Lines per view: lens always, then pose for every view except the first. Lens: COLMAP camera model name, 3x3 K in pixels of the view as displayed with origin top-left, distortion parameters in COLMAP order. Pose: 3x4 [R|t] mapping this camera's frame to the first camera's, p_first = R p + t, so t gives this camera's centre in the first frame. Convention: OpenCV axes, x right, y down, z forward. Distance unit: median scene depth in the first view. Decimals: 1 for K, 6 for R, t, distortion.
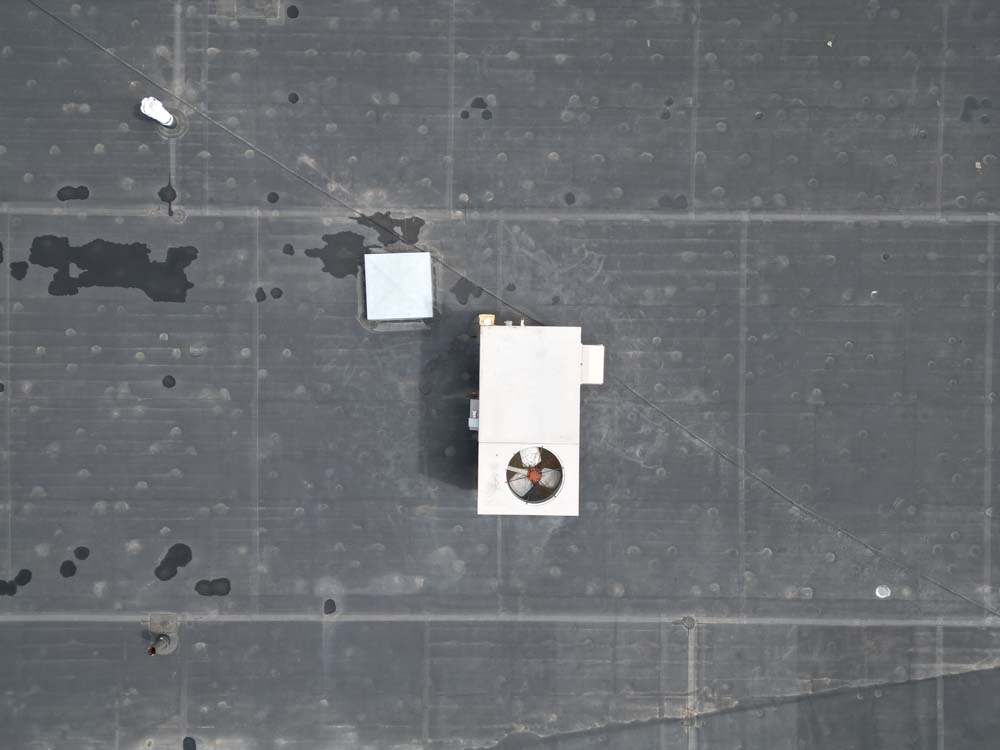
lens RADIAL K [[691.5, 0, 500.0], [0, 691.5, 375.0], [0, 0, 1]] dist [0.086306, -0.083113]
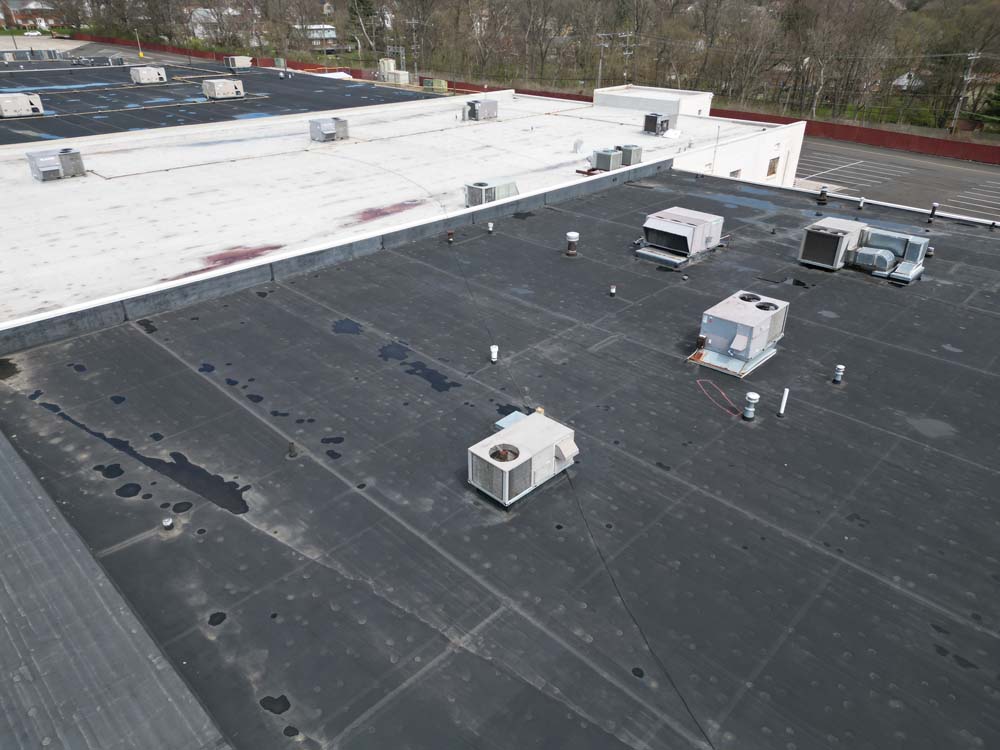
lens RADIAL K [[691.5, 0, 500.0], [0, 691.5, 375.0], [0, 0, 1]] dist [0.086306, -0.083113]
pose [[0.718142, 0.323925, -0.615910, 0.963368], [-0.695897, 0.333785, -0.635858, 1.089499], [-0.000389, 0.885246, 0.465123, -0.032724]]
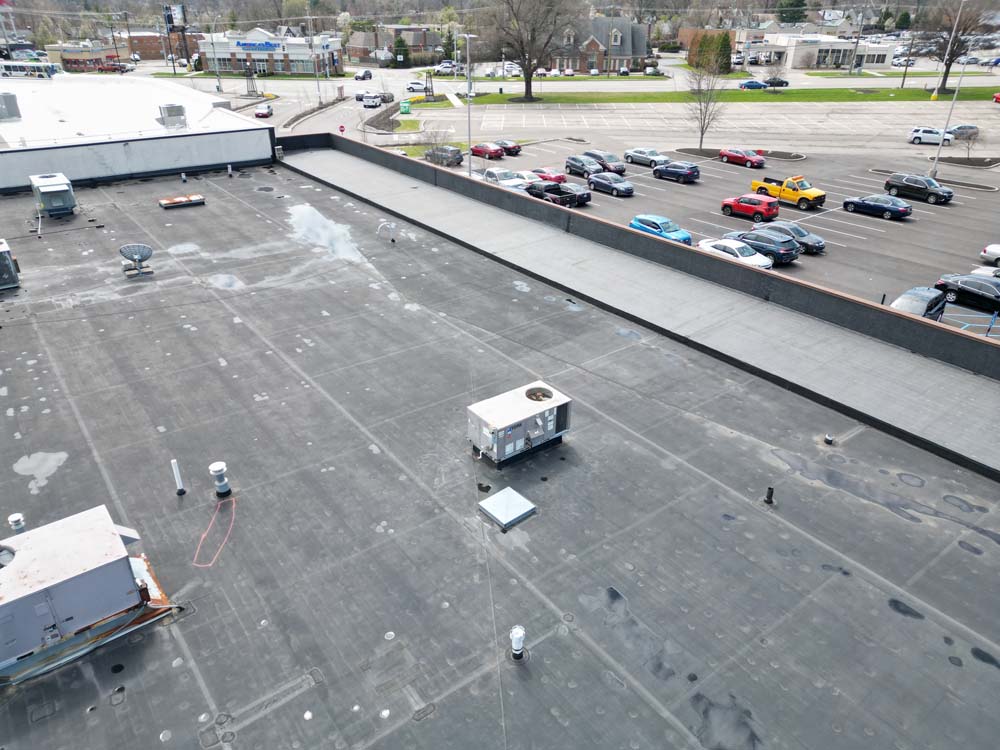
lens RADIAL K [[691.5, 0, 500.0], [0, 691.5, 375.0], [0, 0, 1]] dist [0.086306, -0.083113]
pose [[-0.612915, -0.384088, 0.690516, -1.099630], [0.790089, -0.287098, 0.541604, -0.899407], [-0.009778, 0.877526, 0.479430, -0.021533]]
